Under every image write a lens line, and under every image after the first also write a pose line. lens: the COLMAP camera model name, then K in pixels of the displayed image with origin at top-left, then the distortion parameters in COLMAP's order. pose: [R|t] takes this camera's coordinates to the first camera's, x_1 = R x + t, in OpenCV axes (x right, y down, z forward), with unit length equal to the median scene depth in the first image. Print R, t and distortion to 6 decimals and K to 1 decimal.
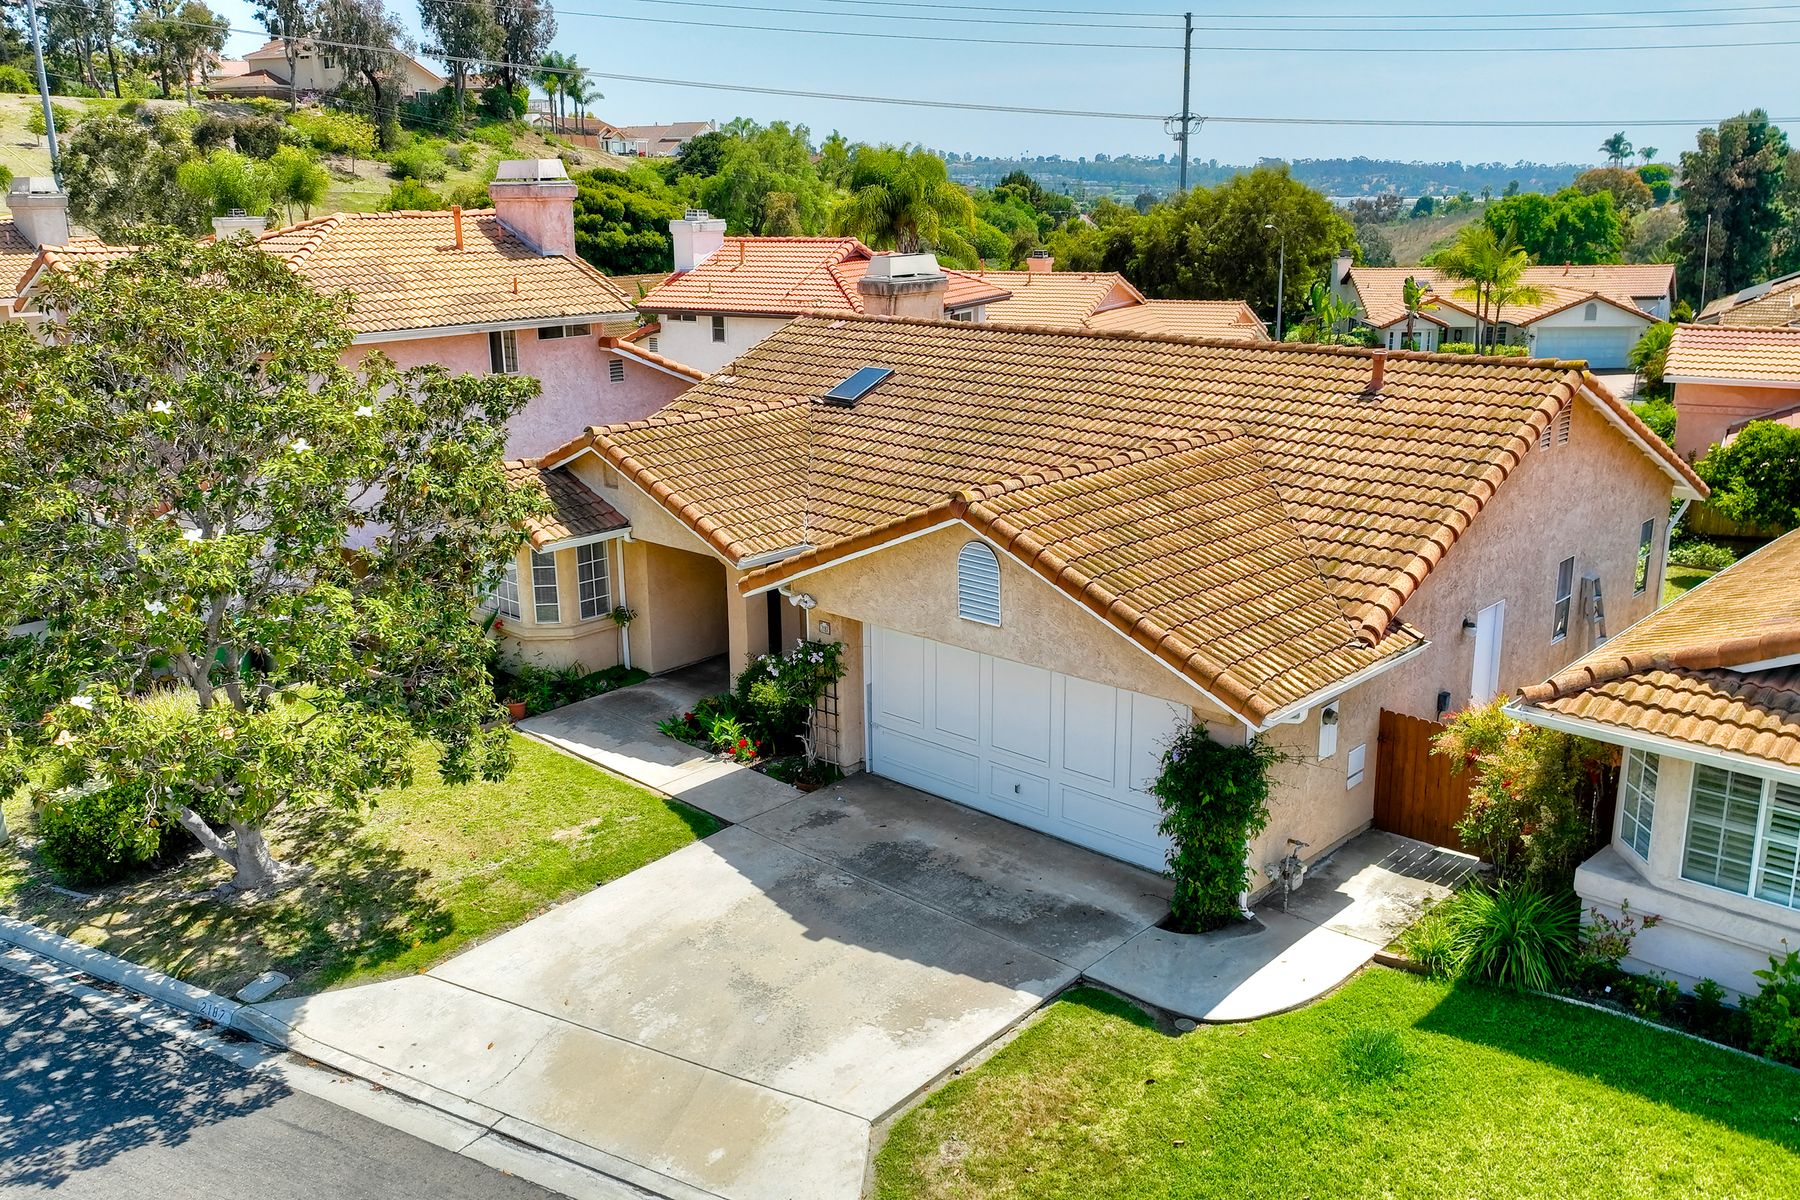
lens RADIAL K [[1504.6, 0, 896.8], [0, 1504.6, 604.8], [0, 0, 1]] dist [0.007173, -0.006086]
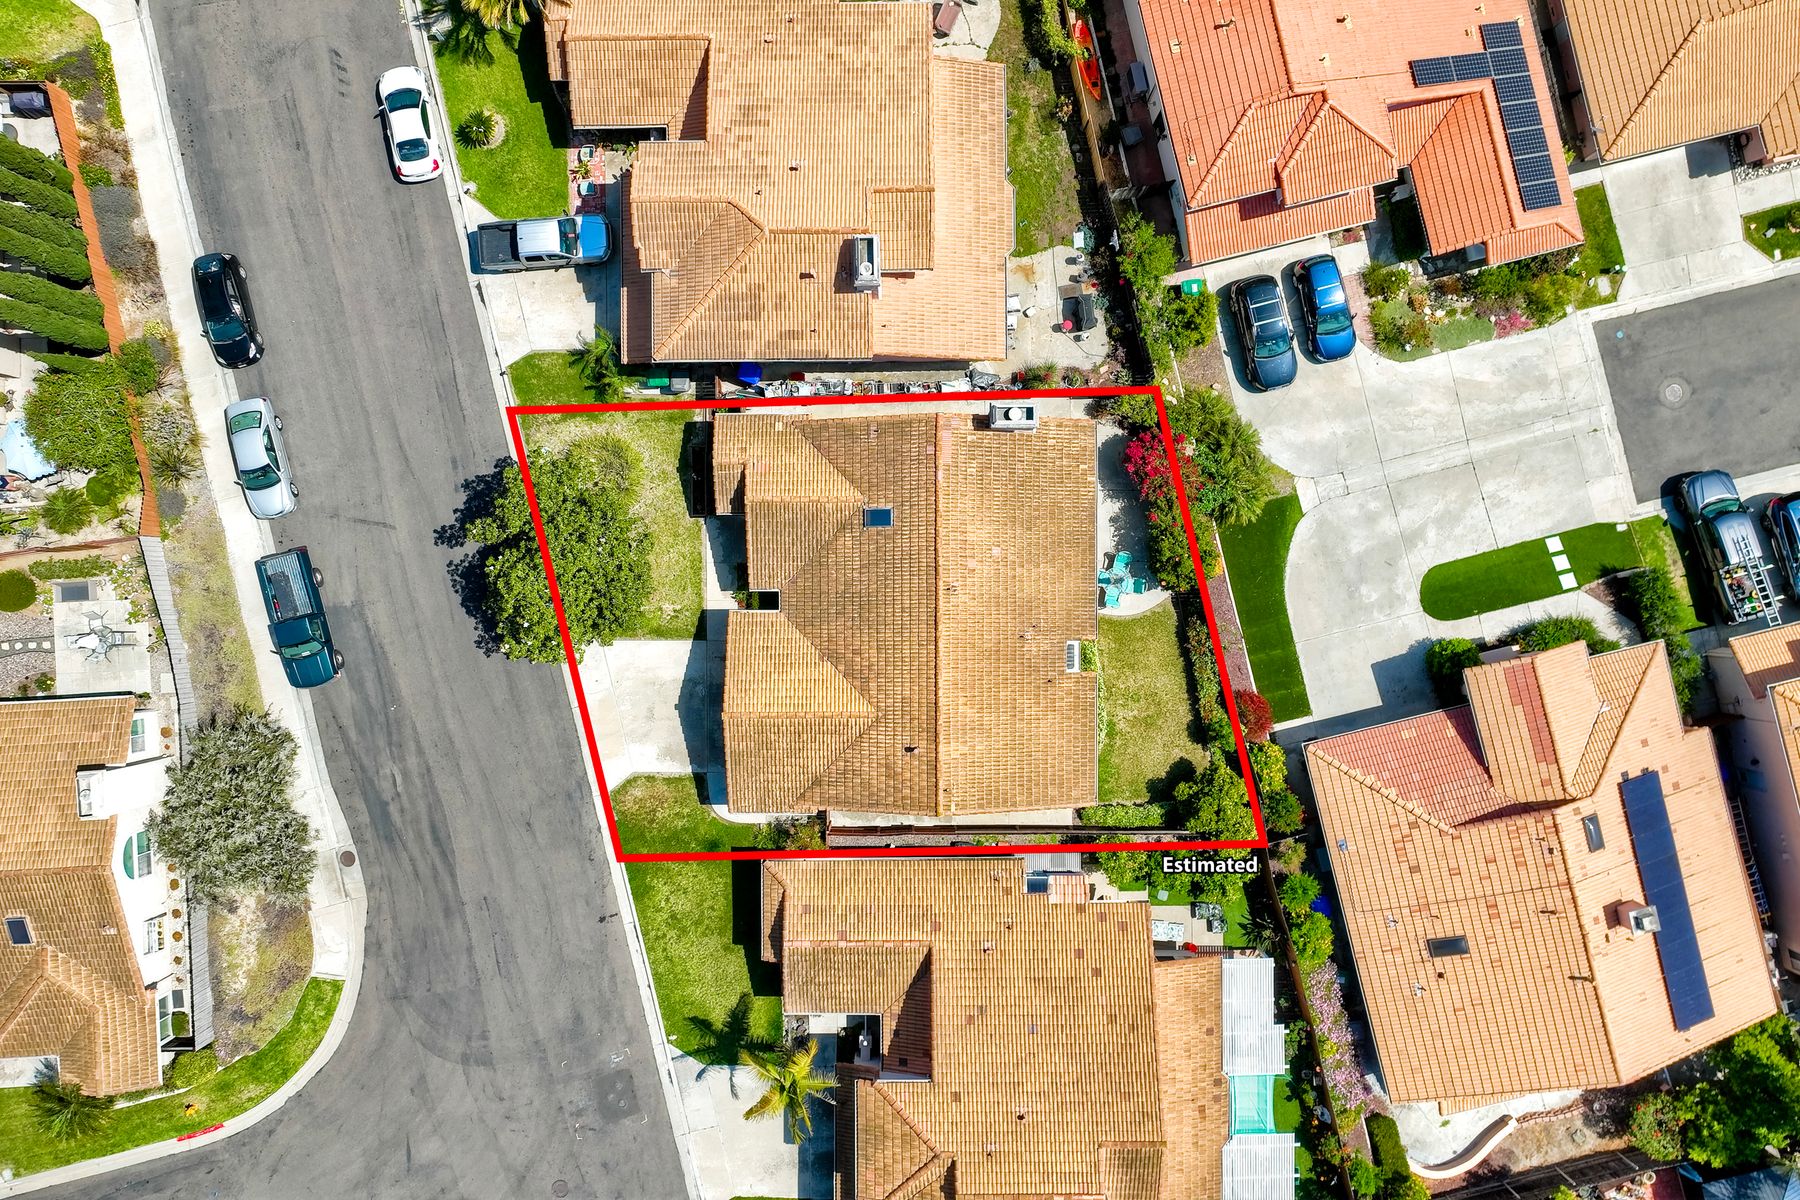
lens RADIAL K [[1504.6, 0, 904.5], [0, 1504.6, 582.9], [0, 0, 1]] dist [0.007173, -0.006086]
pose [[0.692735, 0.721111, 0.010811, 0.074589], [-0.204288, 0.181828, 0.961876, -3.560913], [0.691654, -0.668533, 0.273273, 0.564248]]
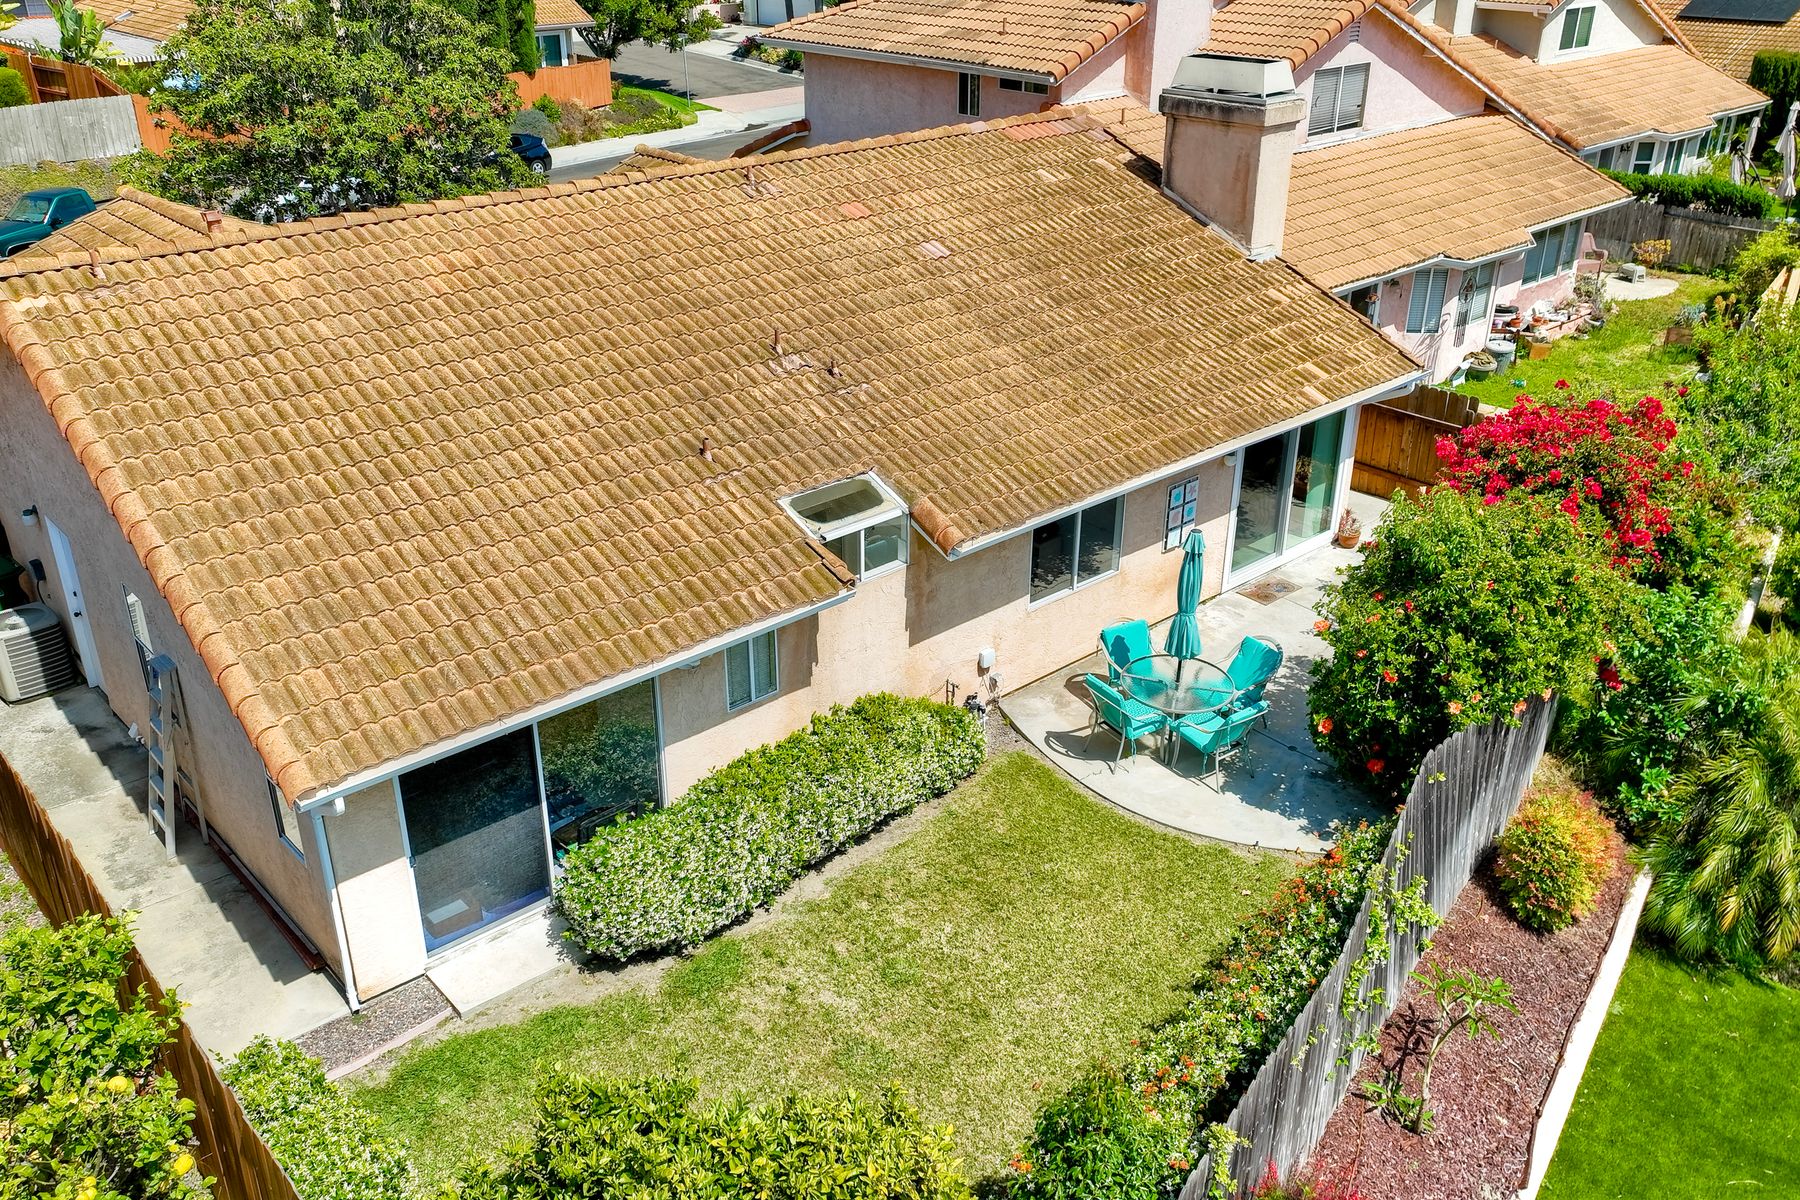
lens RADIAL K [[1504.6, 0, 903.0], [0, 1504.6, 581.4], [0, 0, 1]] dist [0.007173, -0.006086]
pose [[-0.063615, 0.442644, -0.894438, 1.337823], [-0.258818, 0.858271, 0.443153, -0.534830], [0.963829, 0.259688, 0.059966, 1.691892]]
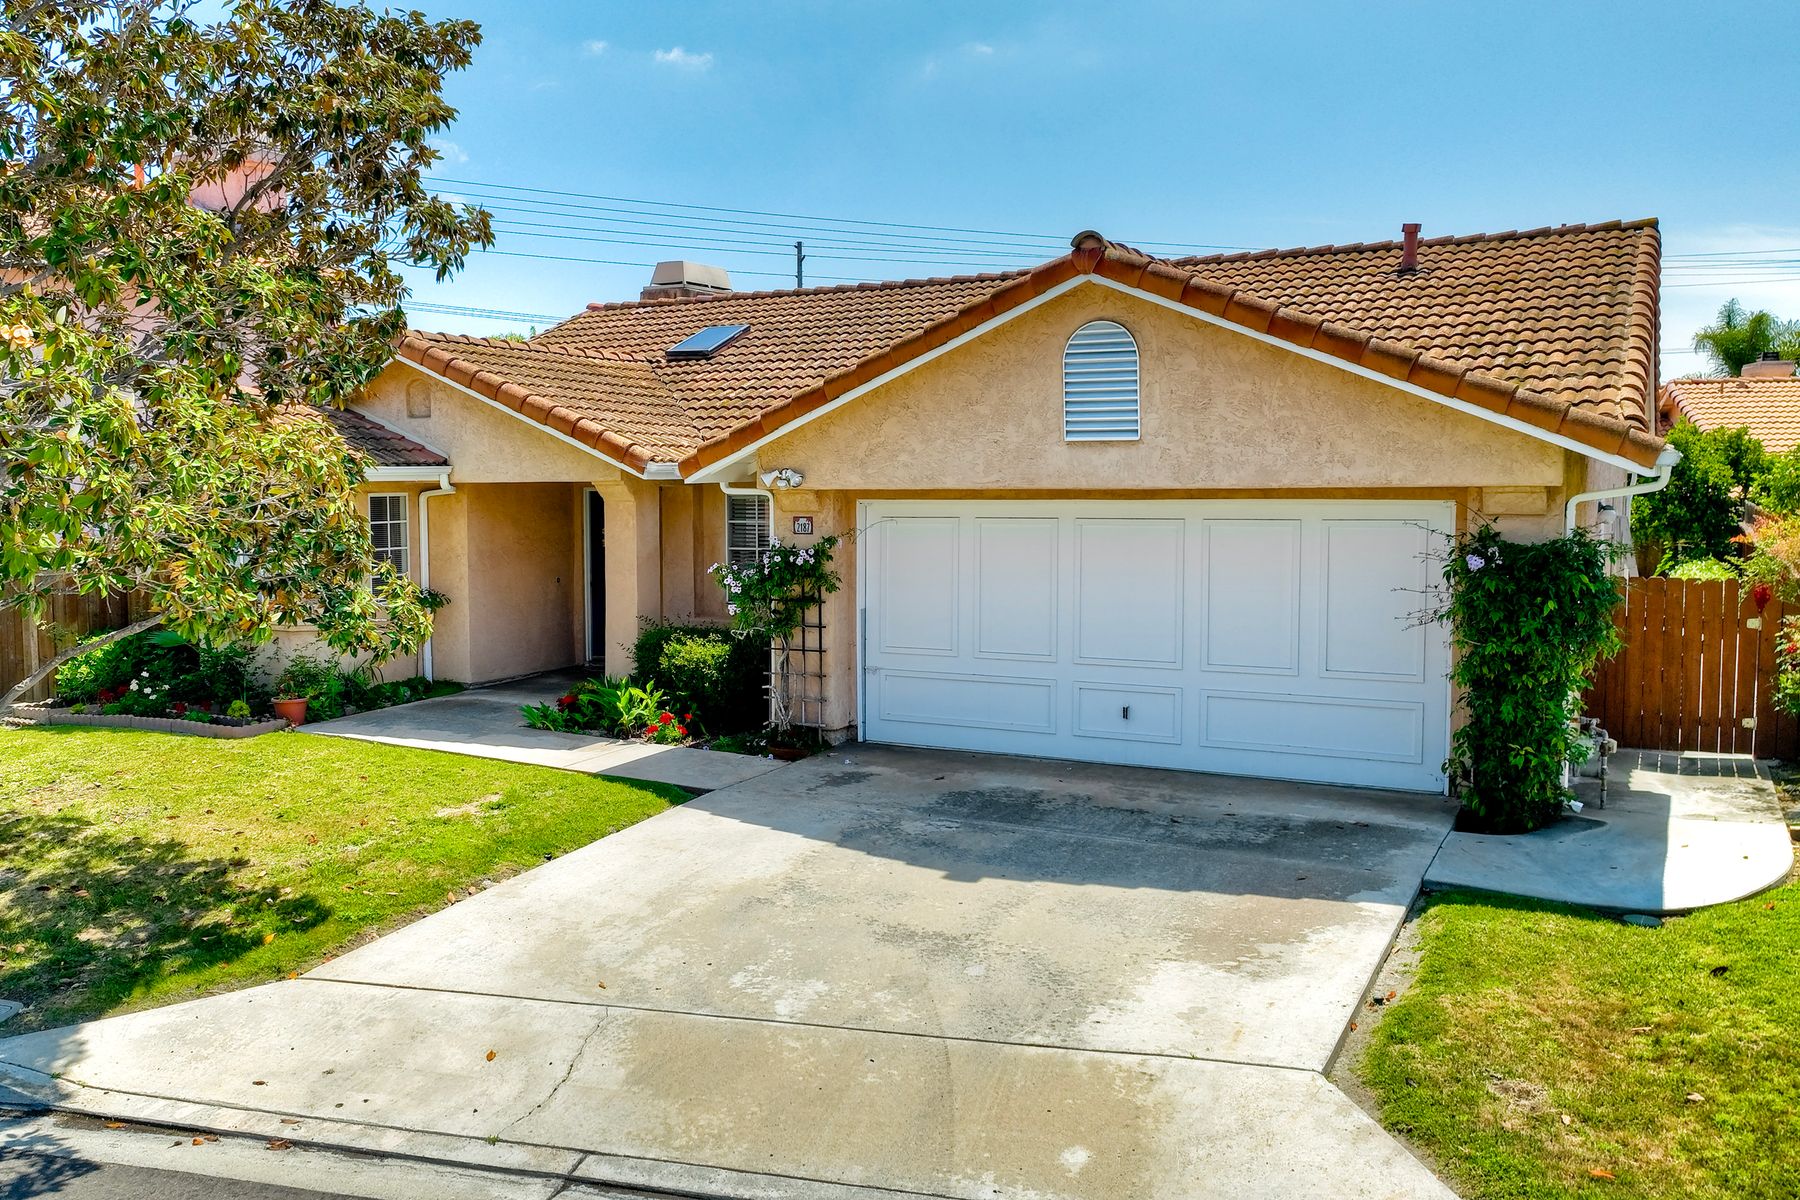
lens RADIAL K [[1504.6, 0, 803.7], [0, 1504.6, 590.9], [0, 0, 1]] dist [0.007173, -0.006086]
pose [[0.972400, -0.009575, 0.233122, -0.255109], [0.055837, 0.979674, -0.192668, 0.217353], [-0.226539, 0.200367, 0.953170, 0.406116]]
